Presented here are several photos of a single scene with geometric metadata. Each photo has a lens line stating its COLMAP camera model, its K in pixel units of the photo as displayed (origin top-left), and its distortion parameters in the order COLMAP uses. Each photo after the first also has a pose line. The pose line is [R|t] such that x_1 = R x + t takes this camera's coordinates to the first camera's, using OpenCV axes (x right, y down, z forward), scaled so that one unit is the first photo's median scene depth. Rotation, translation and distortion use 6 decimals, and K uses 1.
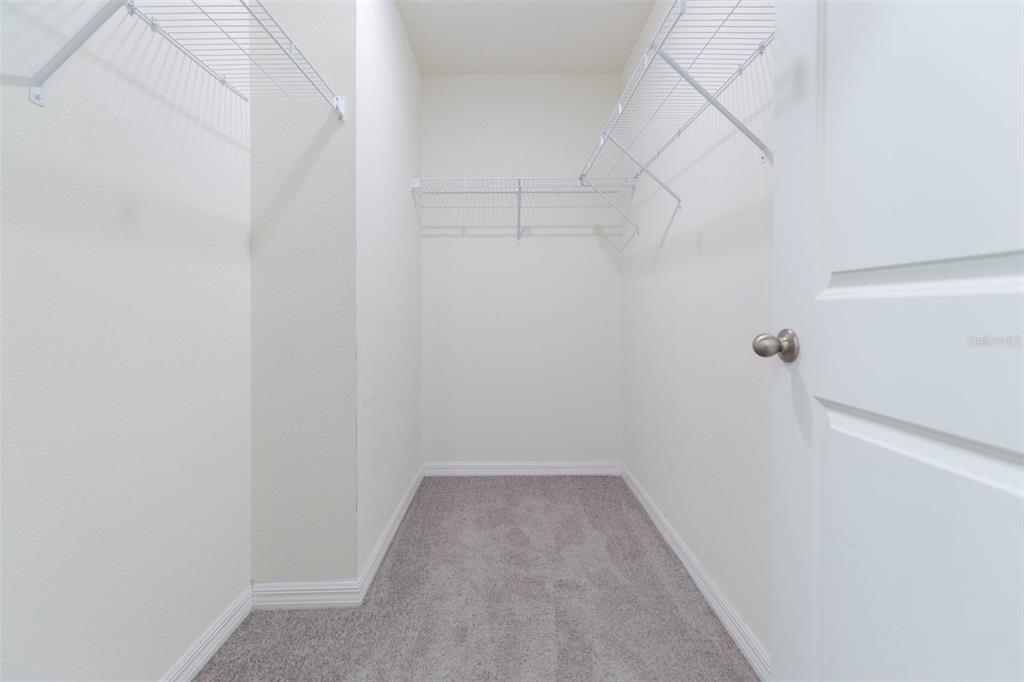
lens RADIAL K [[466.7, 0, 516.5], [0, 466.7, 322.0], [0, 0, 1]] dist [0.008918, -0.000321]
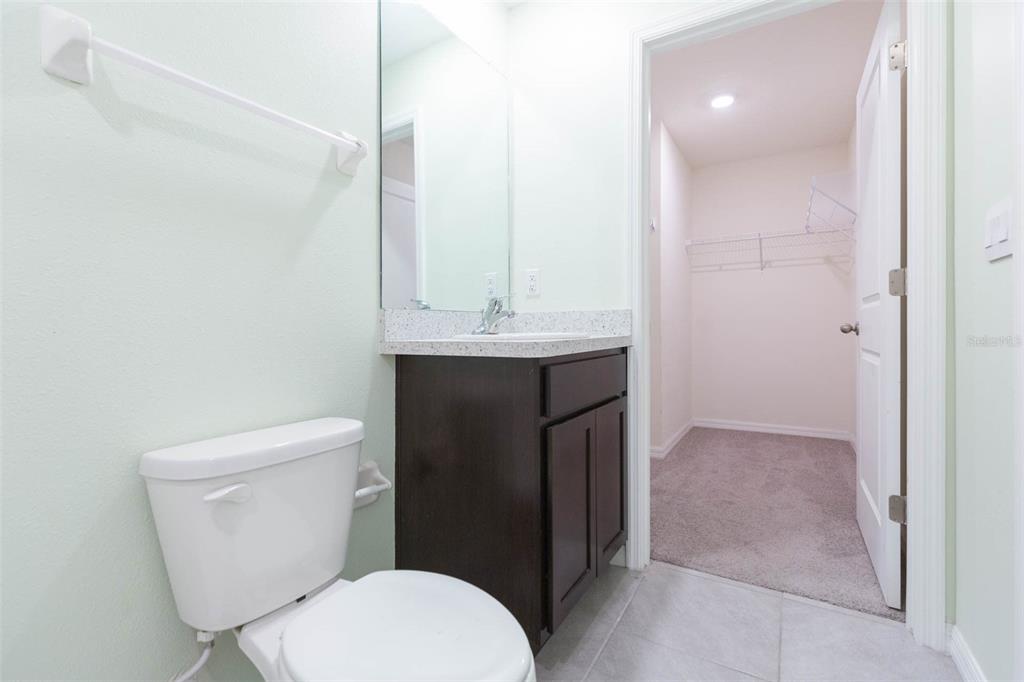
lens RADIAL K [[466.7, 0, 516.5], [0, 466.7, 322.0], [0, 0, 1]] dist [0.008918, -0.000321]
pose [[0.853129, -0.007664, -0.521643, 0.212958], [-0.009395, 0.999504, -0.030050, 0.066208], [0.521615, 0.030538, 0.852634, -1.212809]]
